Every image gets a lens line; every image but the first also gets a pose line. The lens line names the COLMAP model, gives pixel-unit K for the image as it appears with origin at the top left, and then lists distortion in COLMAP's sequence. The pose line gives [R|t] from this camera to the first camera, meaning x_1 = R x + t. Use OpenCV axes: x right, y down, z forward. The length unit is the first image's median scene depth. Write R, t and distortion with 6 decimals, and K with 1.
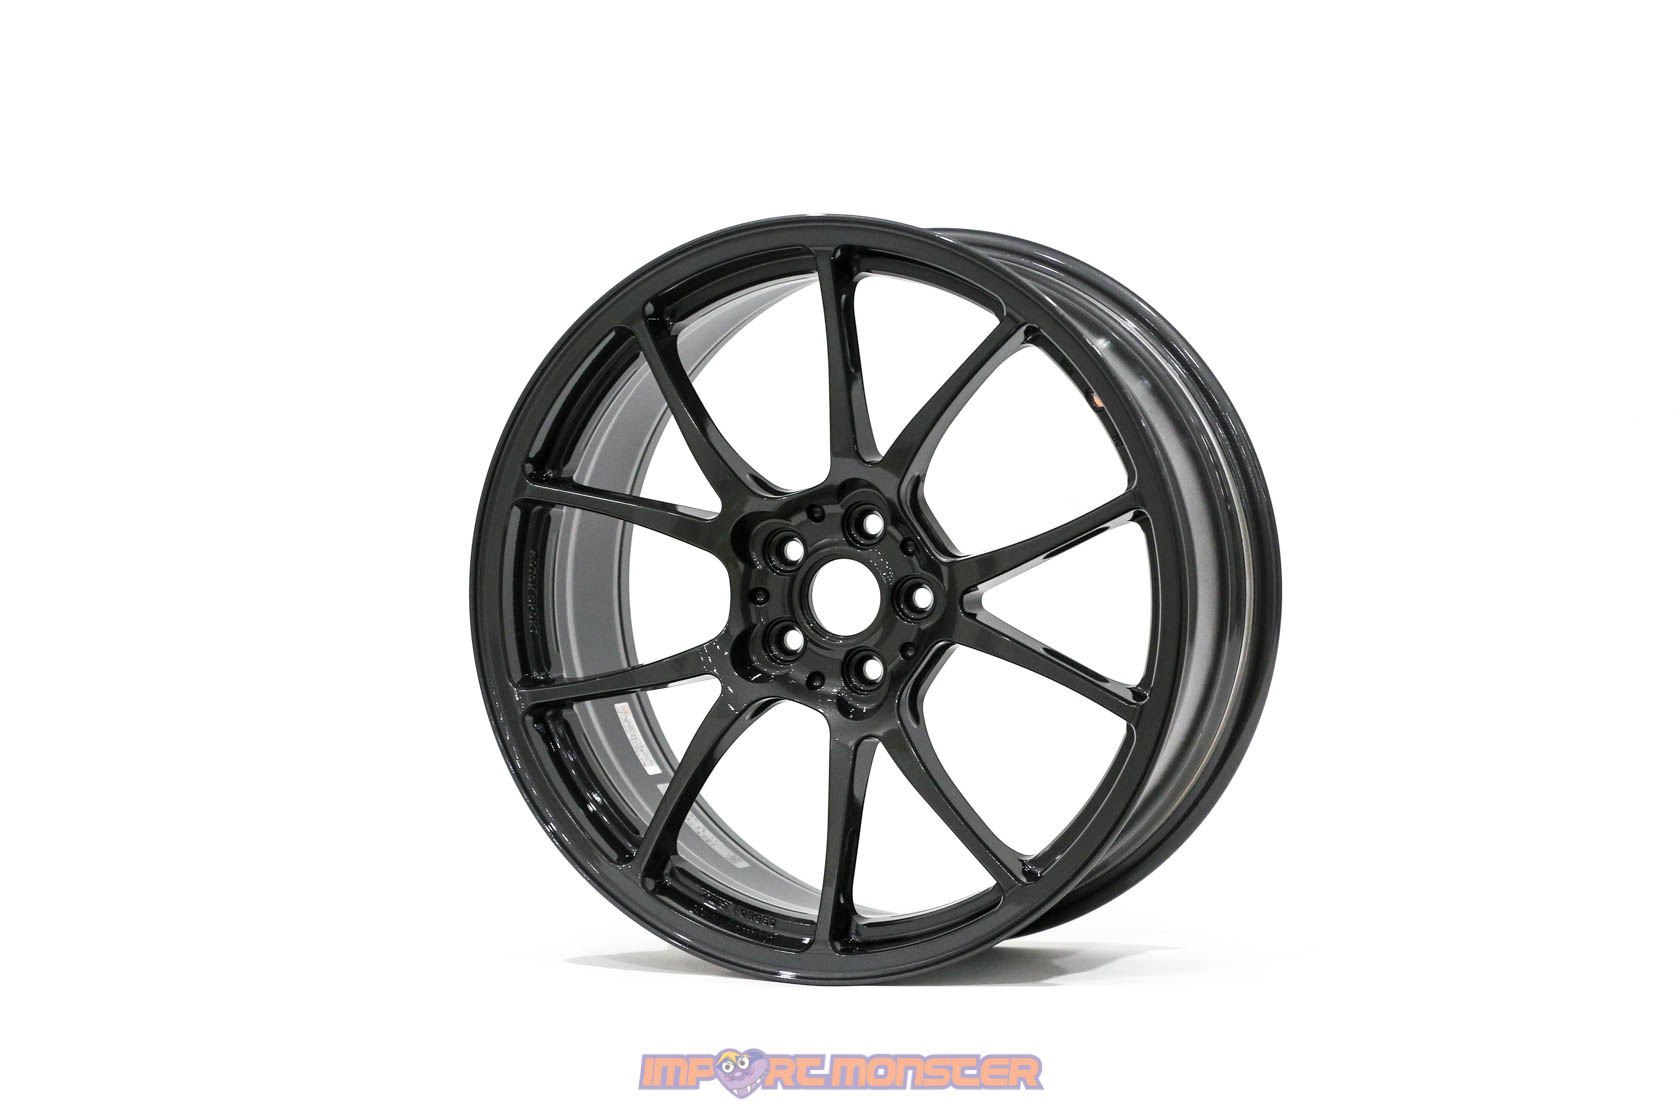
lens RADIAL K [[4100.2, 0, 840.0], [0, 4100.2, 560.0], [0, 0, 1]] dist [-0.073912, -0.032520]
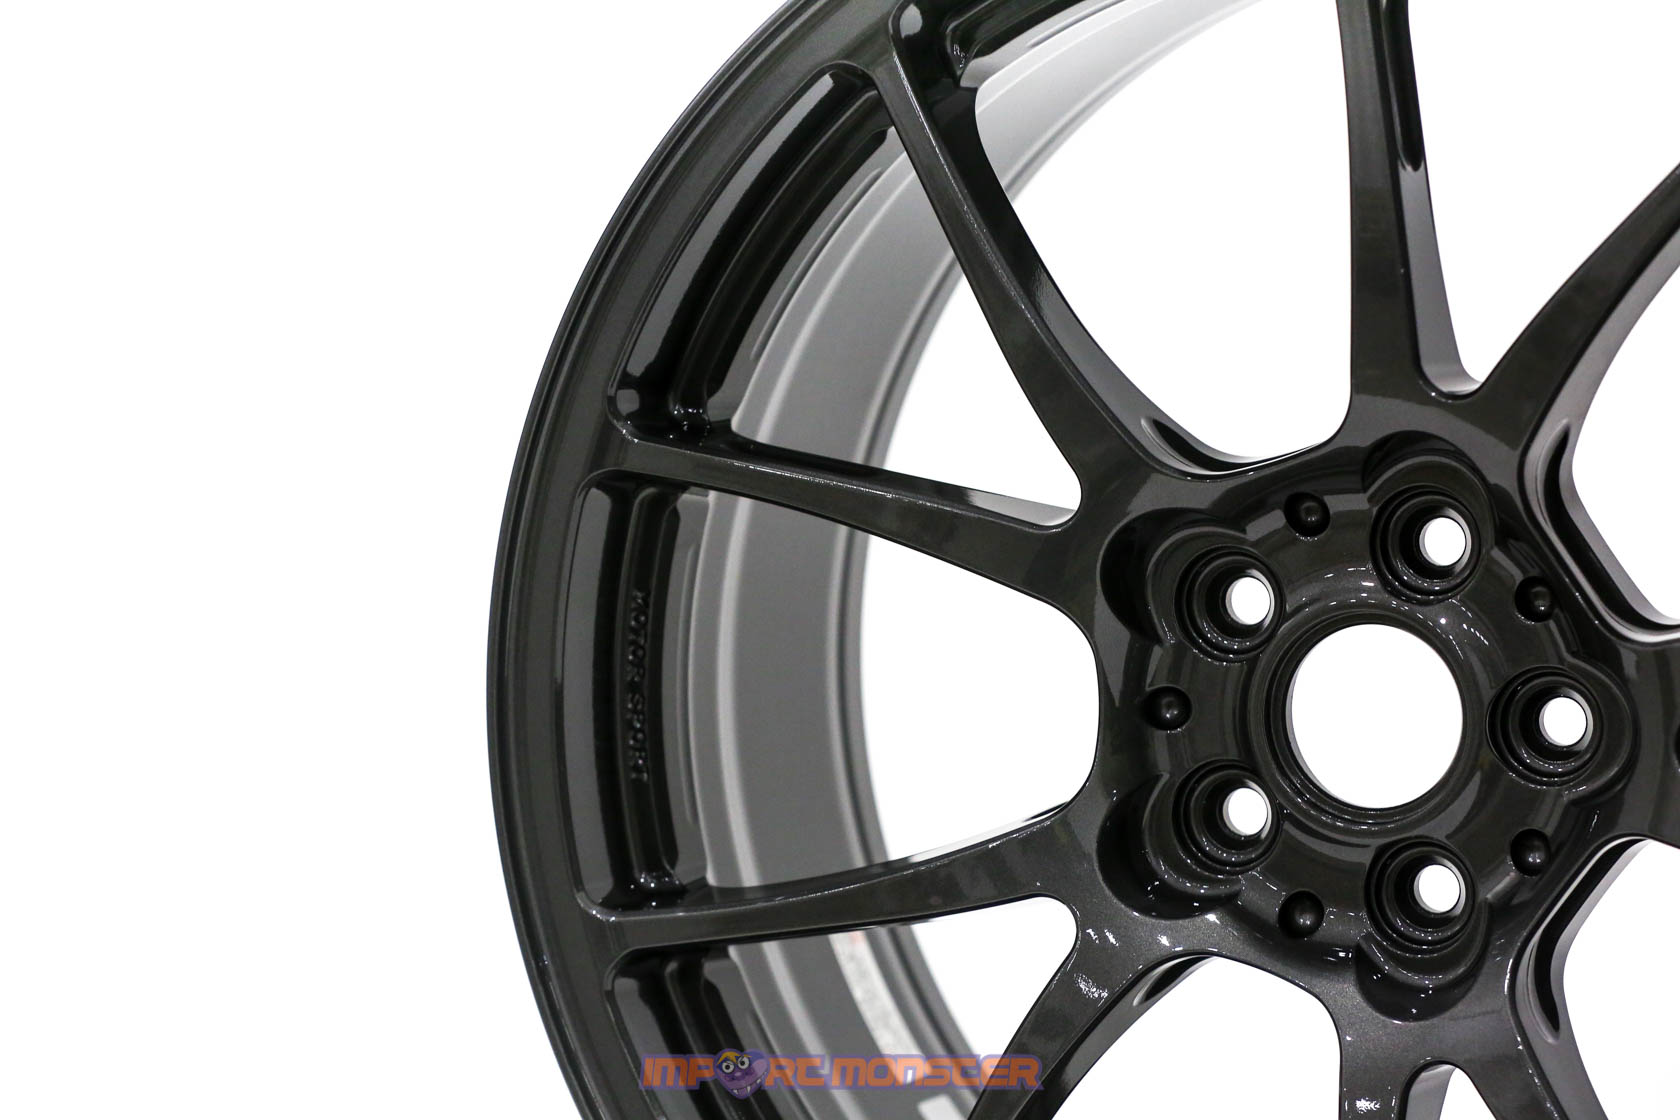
lens RADIAL K [[4231.4, 0, 840.0], [0, 4231.4, 560.0], [0, 0, 1]] dist [-0.075761, -0.528413]
pose [[0.997642, 0.009065, -0.068024, -0.023643], [-0.008023, 0.999846, 0.015580, -0.012856], [0.068155, -0.014997, 0.997562, 0.563170]]
